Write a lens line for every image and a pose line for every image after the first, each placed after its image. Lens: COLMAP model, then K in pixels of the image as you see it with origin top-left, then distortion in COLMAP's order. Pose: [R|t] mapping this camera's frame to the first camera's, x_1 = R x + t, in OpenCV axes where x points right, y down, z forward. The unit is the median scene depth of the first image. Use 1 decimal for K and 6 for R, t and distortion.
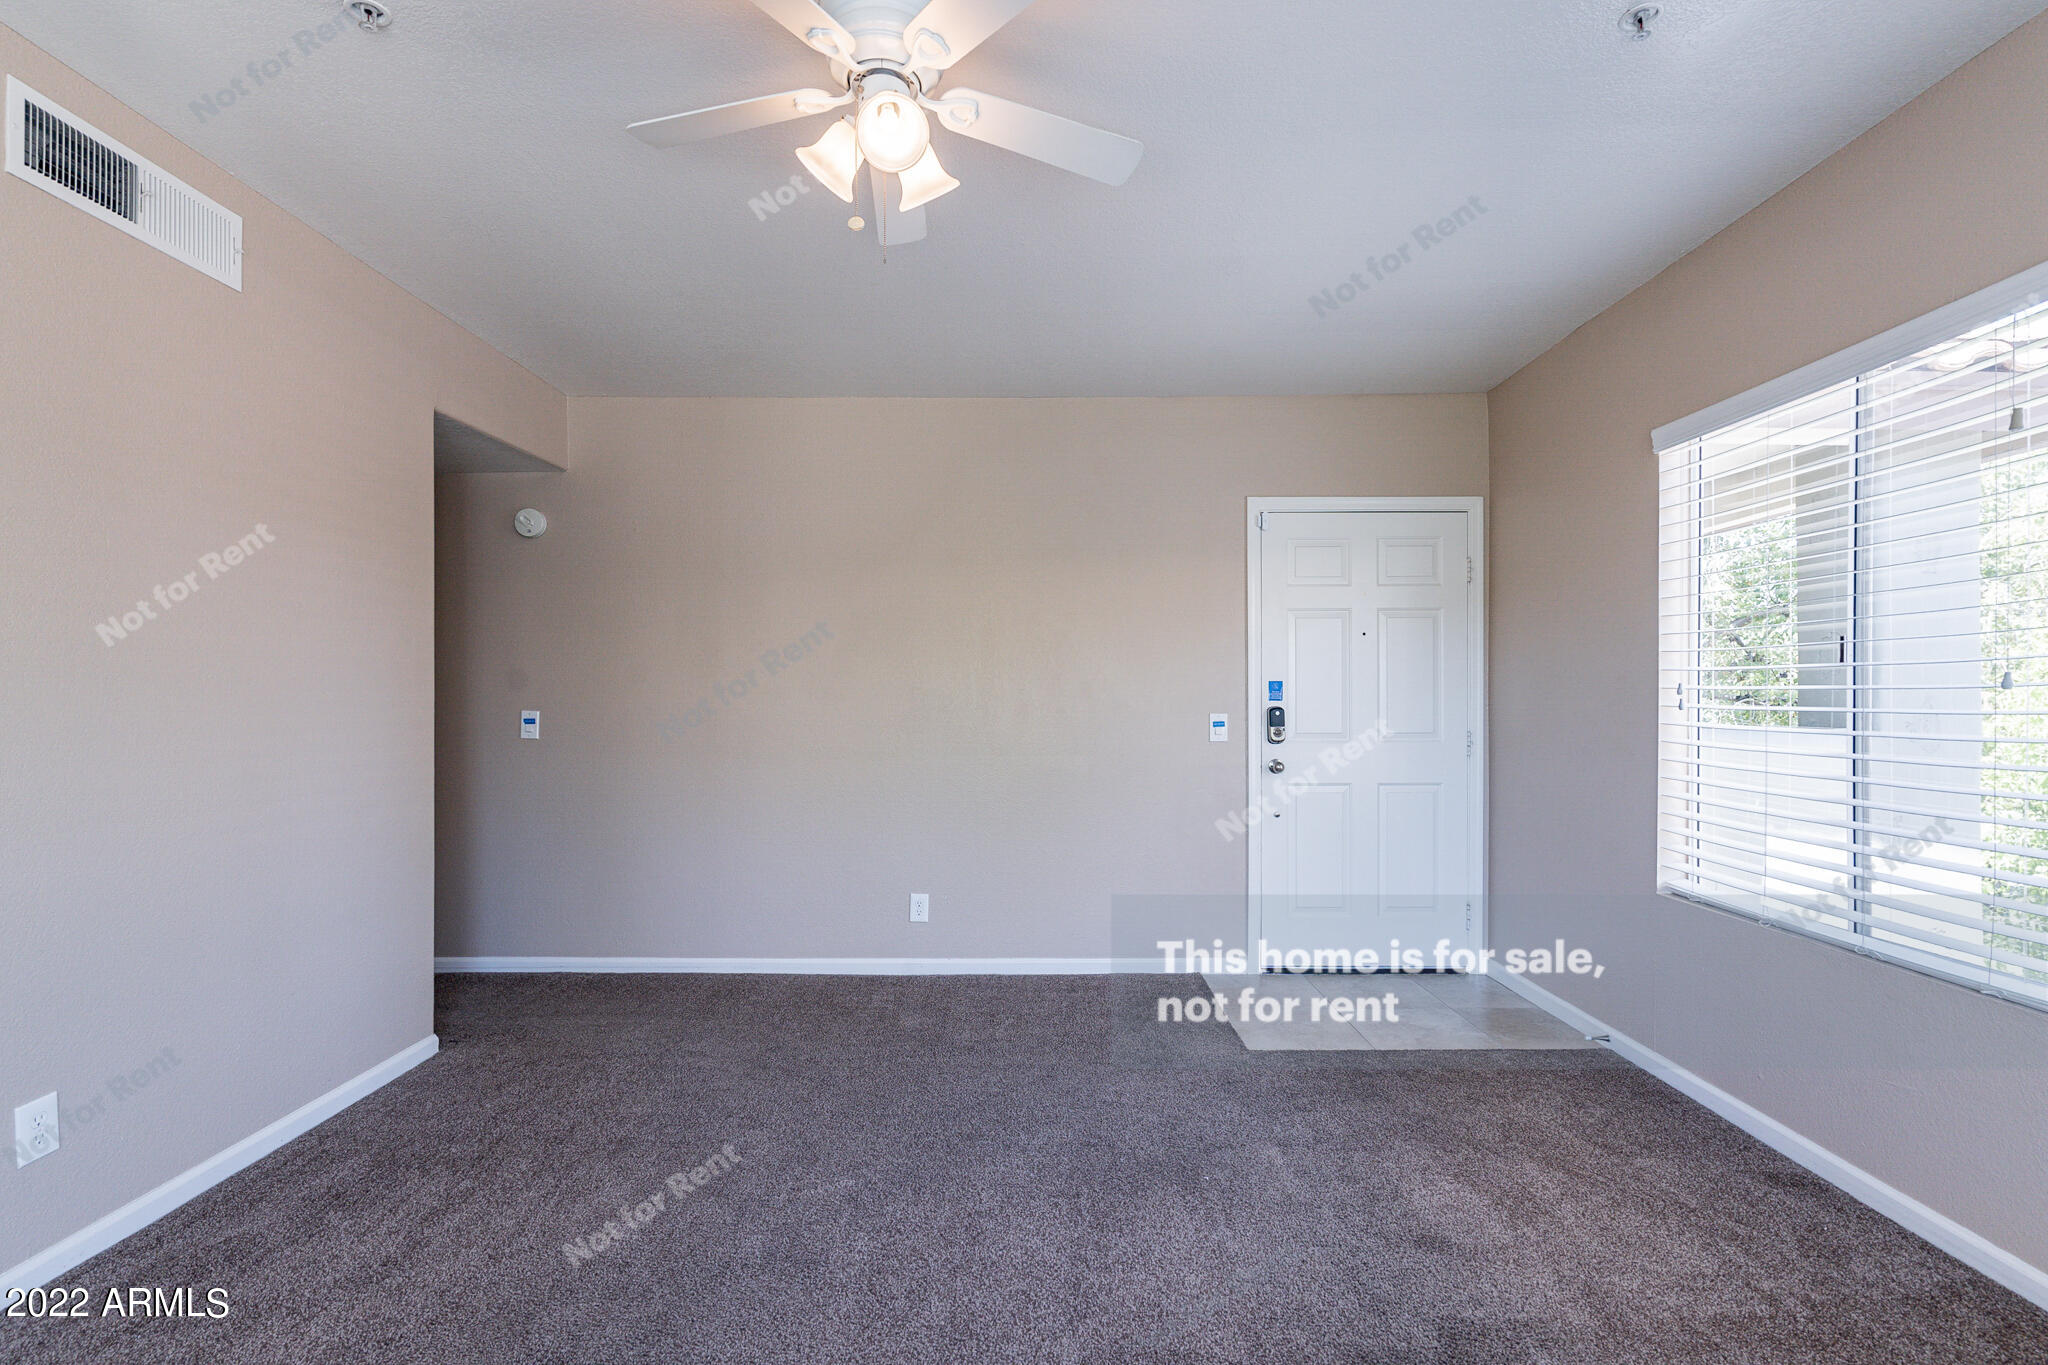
lens RADIAL K [[974.2, 0, 1021.4], [0, 974.2, 709.7], [0, 0, 1]] dist [-0.000659, 0.000332]
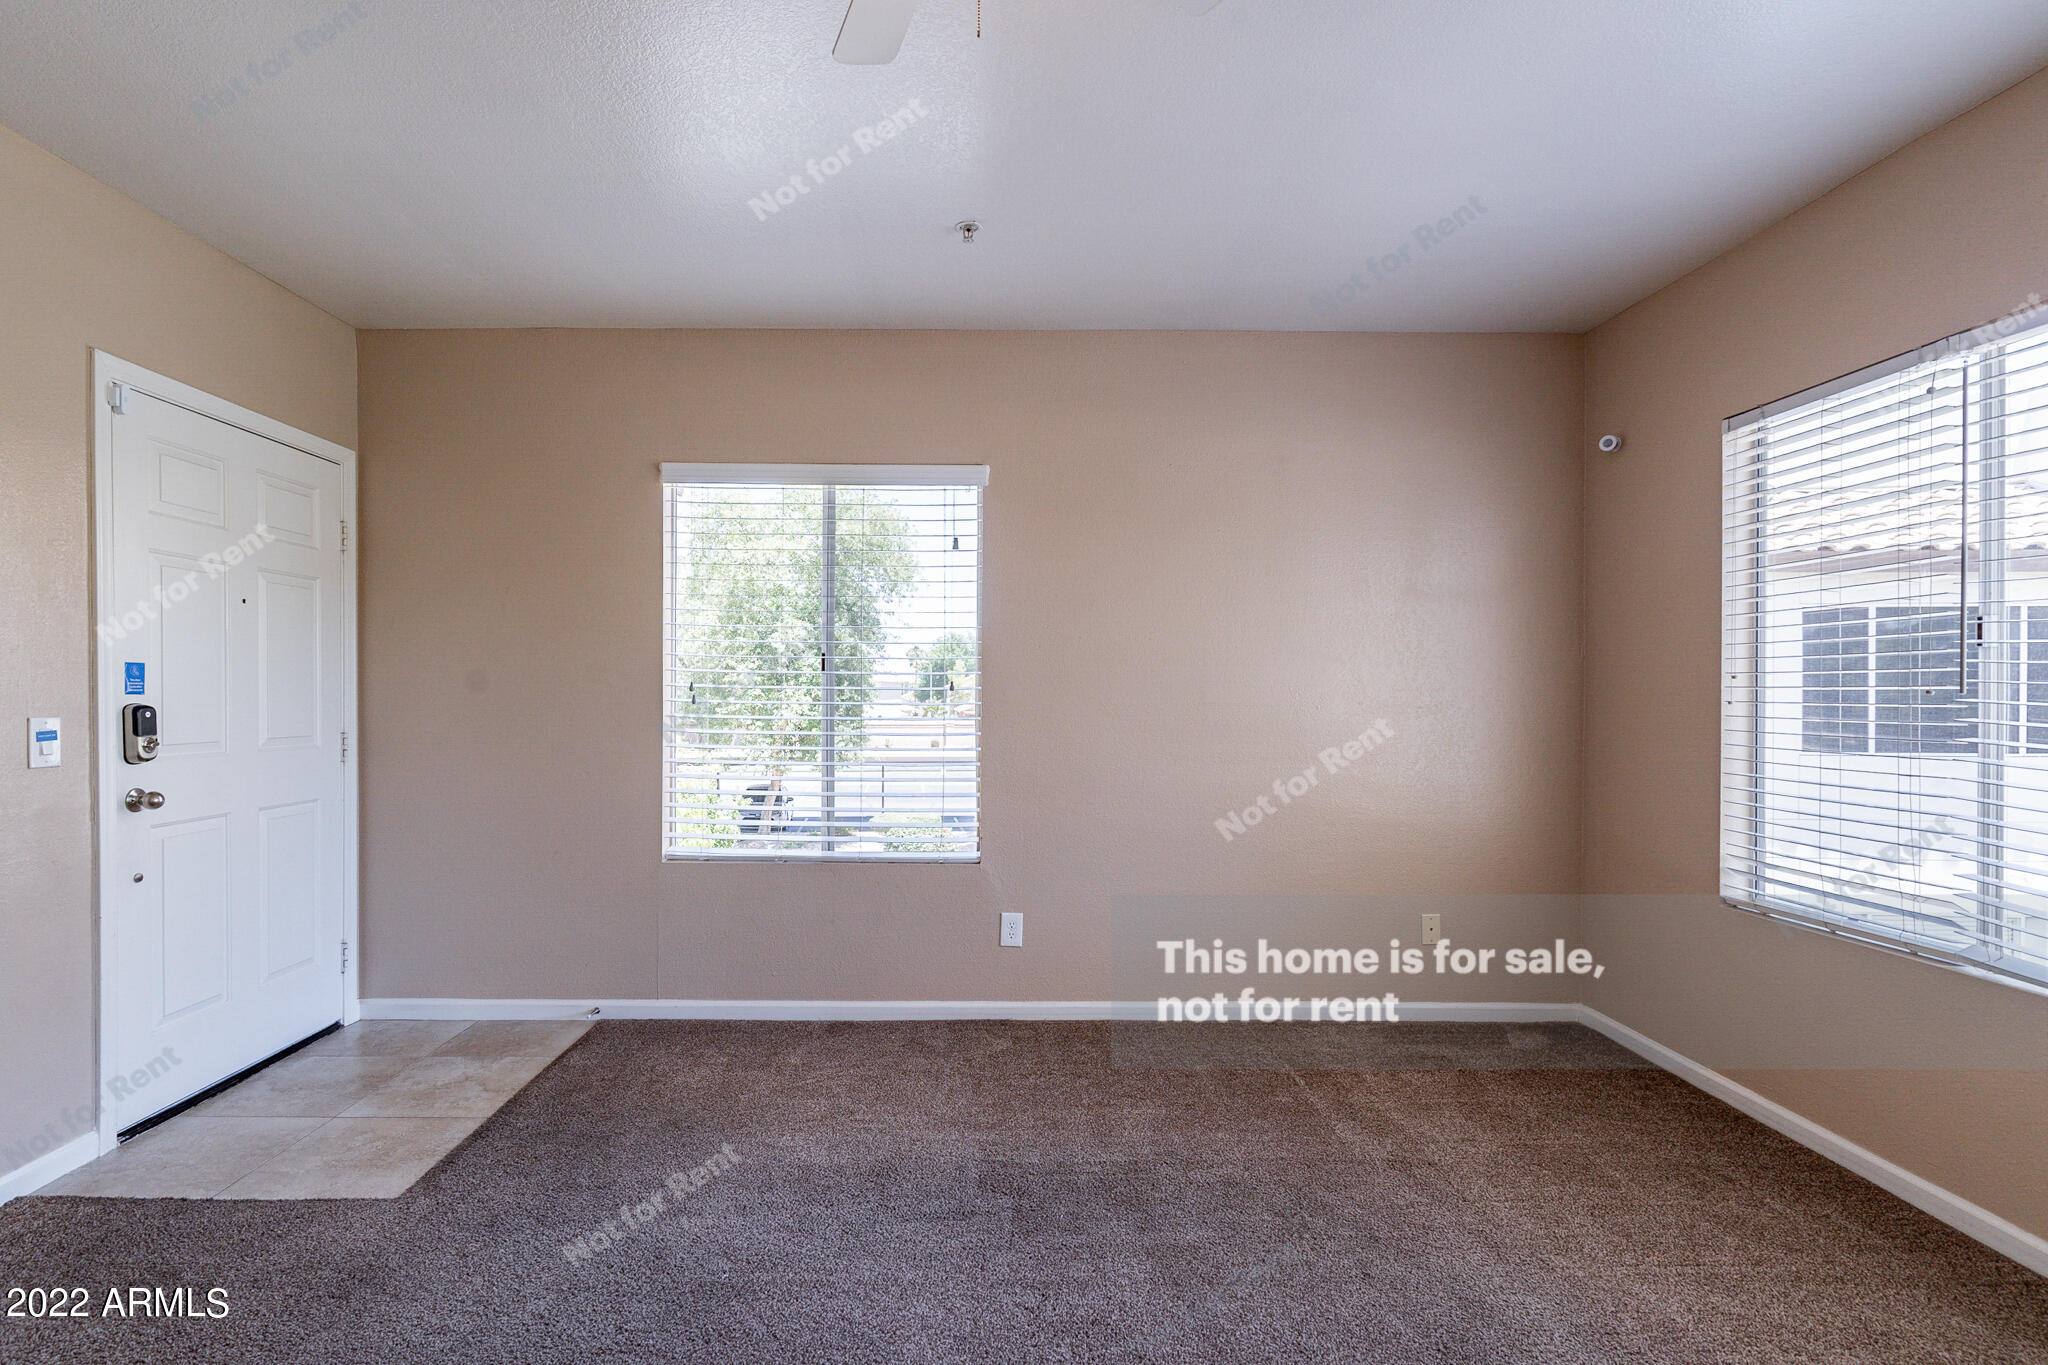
lens RADIAL K [[951.7, 0, 1021.5], [0, 951.7, 701.2], [0, 0, 1]] dist [-0.000403, -0.000495]
pose [[-0.065095, -0.004981, 0.997867, -0.381264], [0.001729, 0.999985, 0.005104, -0.007046], [-0.997878, 0.002057, -0.065086, 0.481554]]
